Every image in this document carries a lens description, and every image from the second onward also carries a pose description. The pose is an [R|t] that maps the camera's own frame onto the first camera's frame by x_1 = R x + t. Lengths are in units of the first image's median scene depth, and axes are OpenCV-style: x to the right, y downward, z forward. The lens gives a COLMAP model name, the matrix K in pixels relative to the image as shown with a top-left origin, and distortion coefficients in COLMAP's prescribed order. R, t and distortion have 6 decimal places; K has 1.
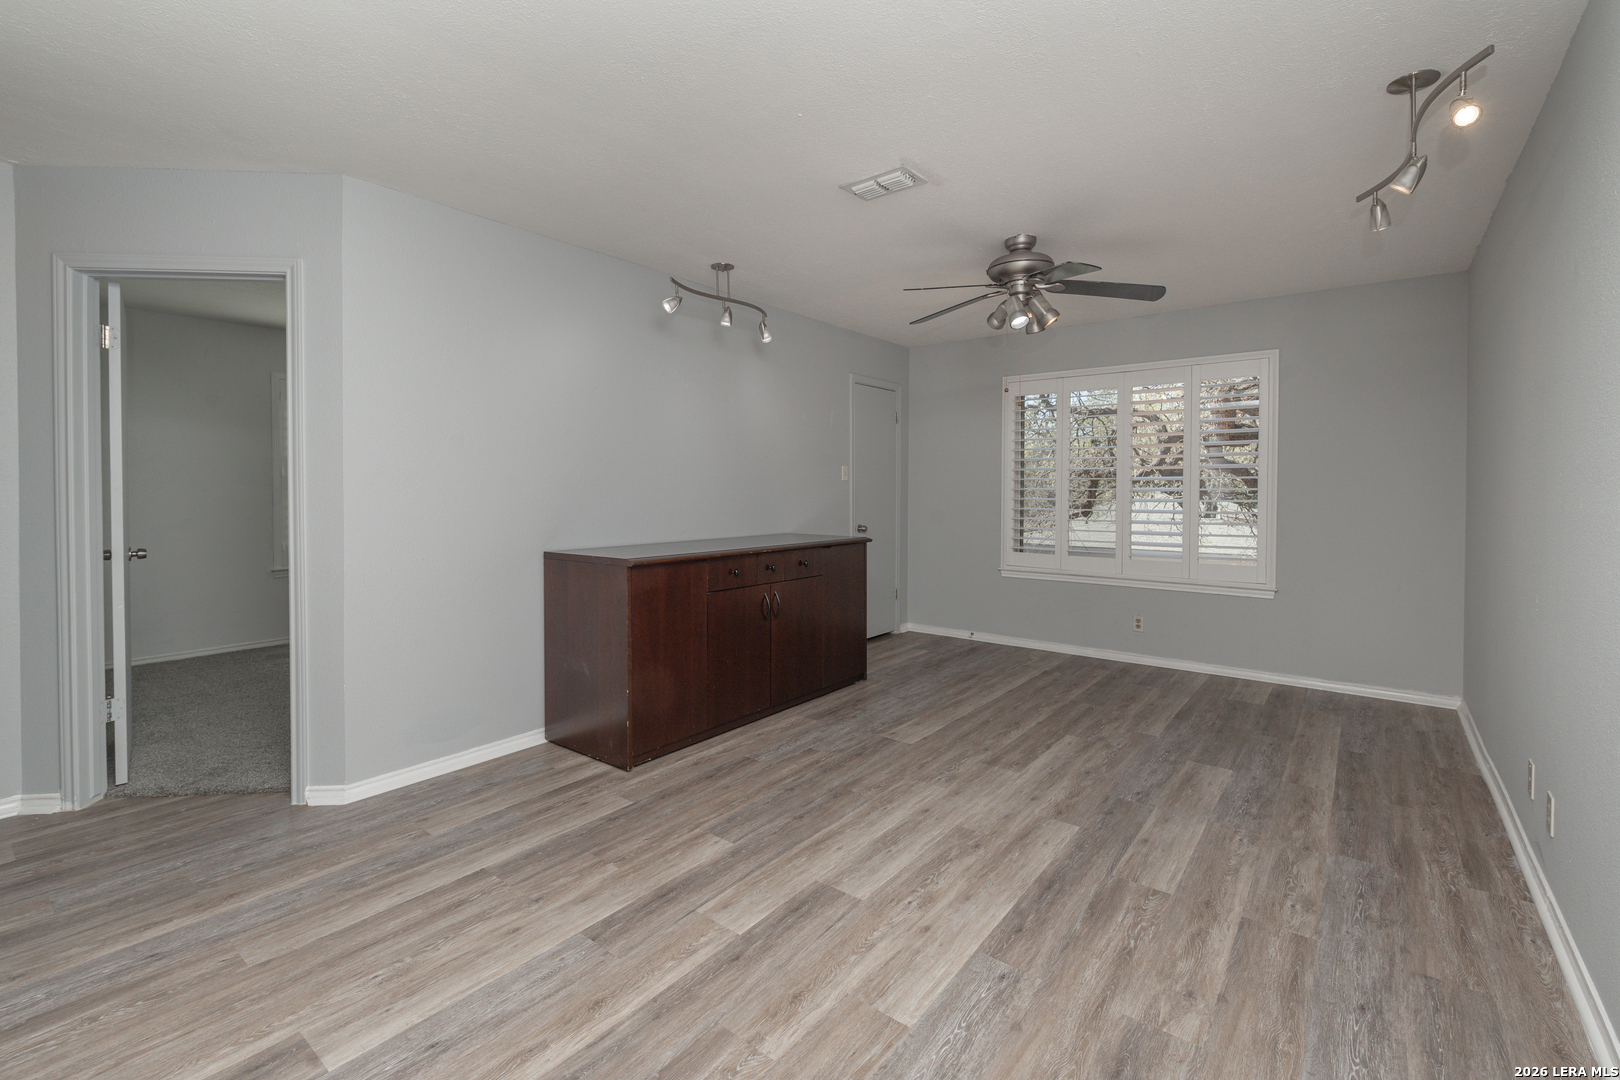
lens RADIAL K [[721.3, 0, 811.5], [0, 721.3, 513.6], [0, 0, 1]] dist [-0.001103, -0.010138]
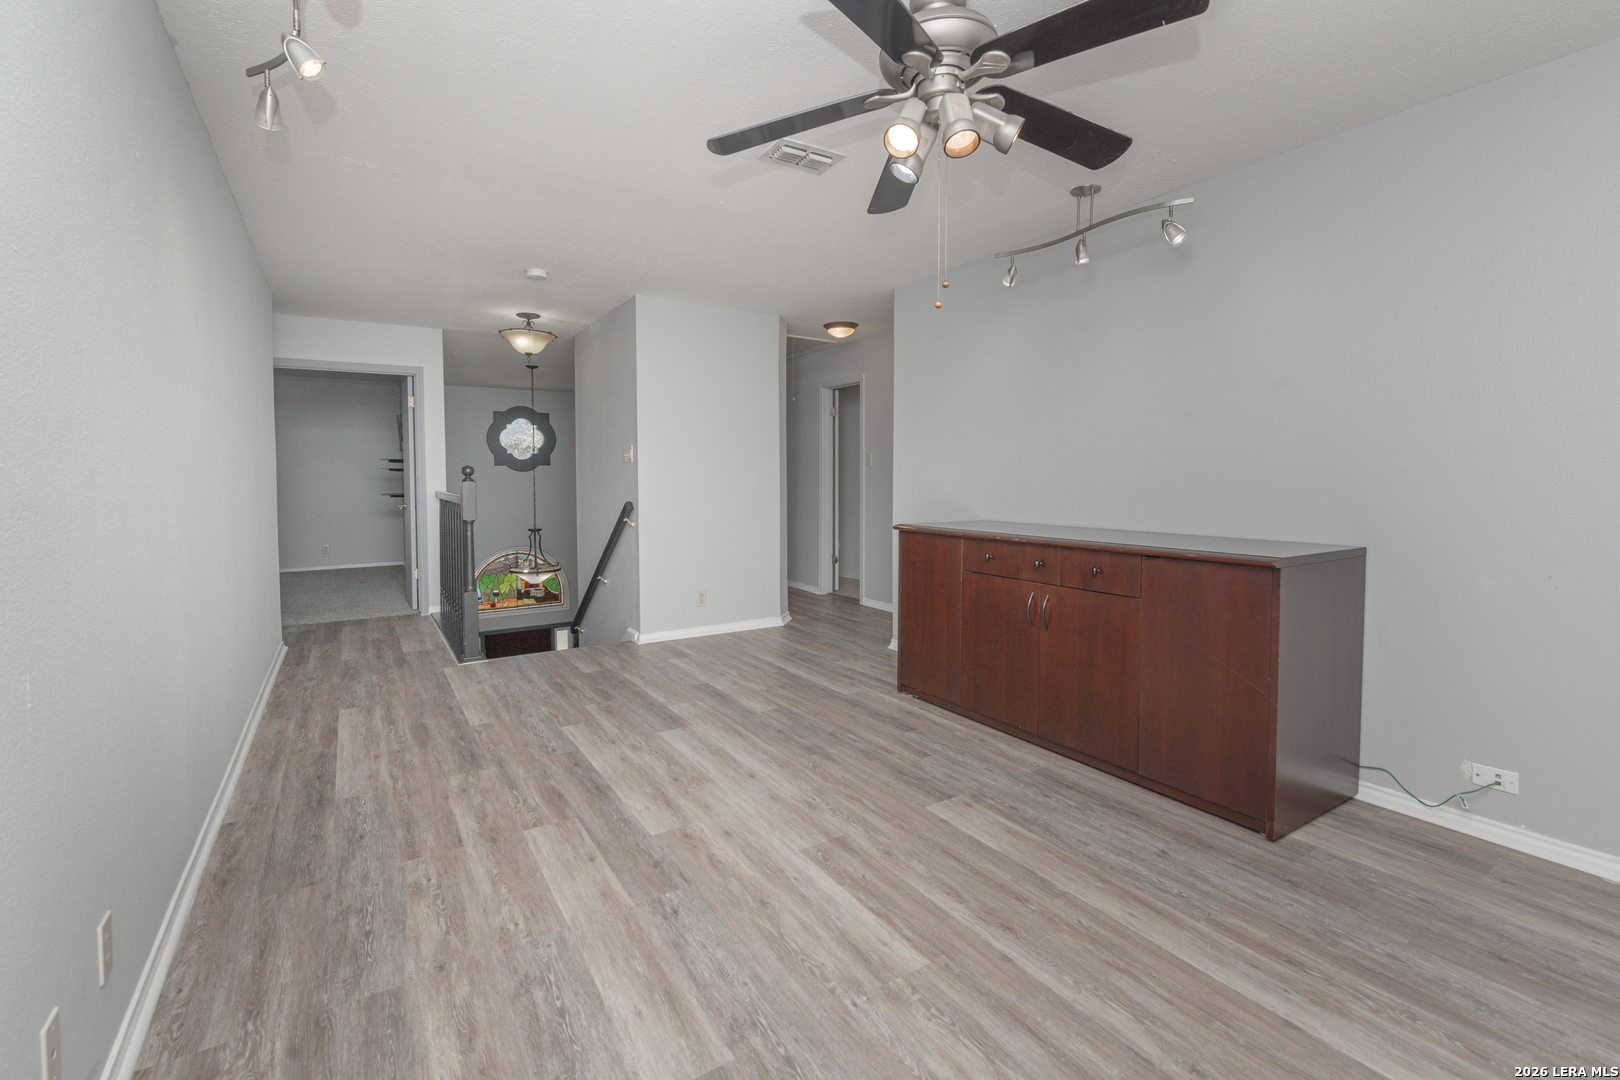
lens RADIAL K [[721.3, 0, 811.5], [0, 721.3, 513.6], [0, 0, 1]] dist [-0.001103, -0.010138]
pose [[-0.340512, 0.049526, -0.938935, 1.144694], [-0.032501, 0.997395, 0.064397, -0.043885], [0.939678, 0.052444, -0.338016, 1.473921]]
